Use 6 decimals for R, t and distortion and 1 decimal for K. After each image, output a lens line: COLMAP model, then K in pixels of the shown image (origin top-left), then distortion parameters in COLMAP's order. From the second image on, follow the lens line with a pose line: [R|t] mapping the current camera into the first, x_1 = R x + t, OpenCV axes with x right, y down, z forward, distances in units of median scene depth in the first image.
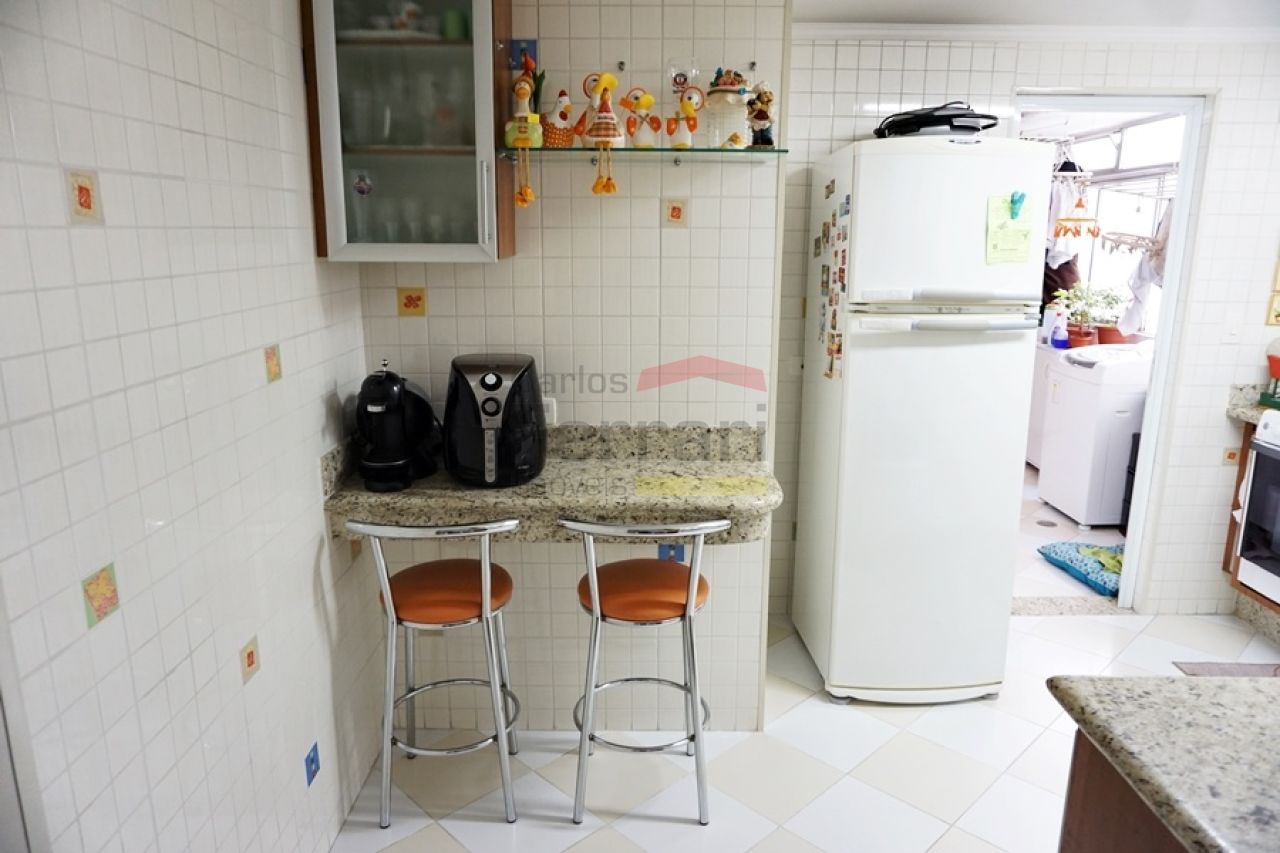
lens RADIAL K [[851.5, 0, 640.0], [0, 851.5, 426.5], [0, 0, 1]] dist [-0.054682, 0.029804]
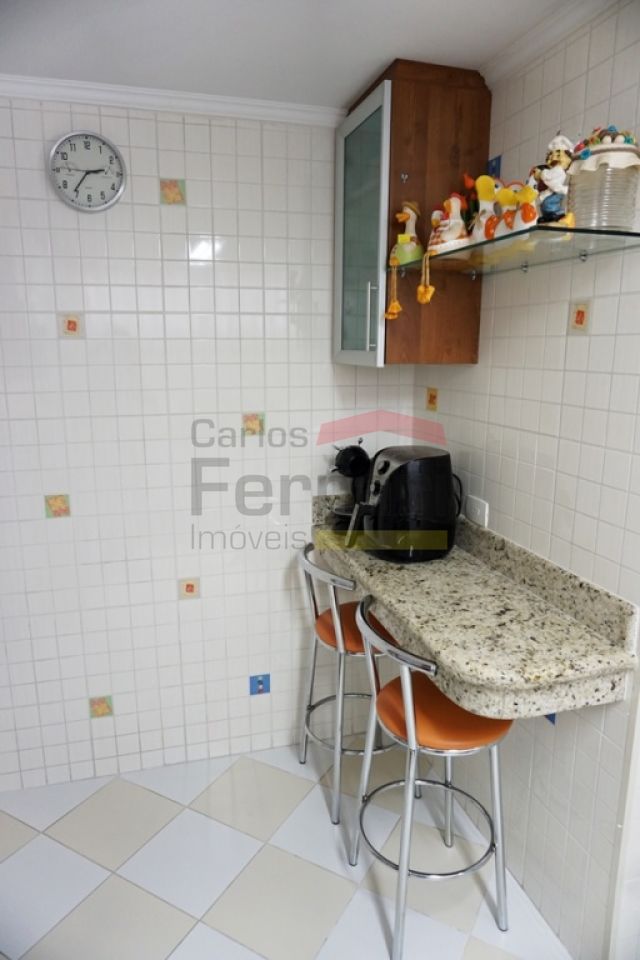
lens RADIAL K [[638.6, 0, 303.7], [0, 638.6, 477.4], [0, 0, 1]] dist [-0.054682, 0.029804]
pose [[0.276923, 0.192992, -0.941312, 0.583826], [-0.212115, 0.967734, 0.136008, -0.126604], [0.937188, 0.162003, 0.308924, 0.579670]]
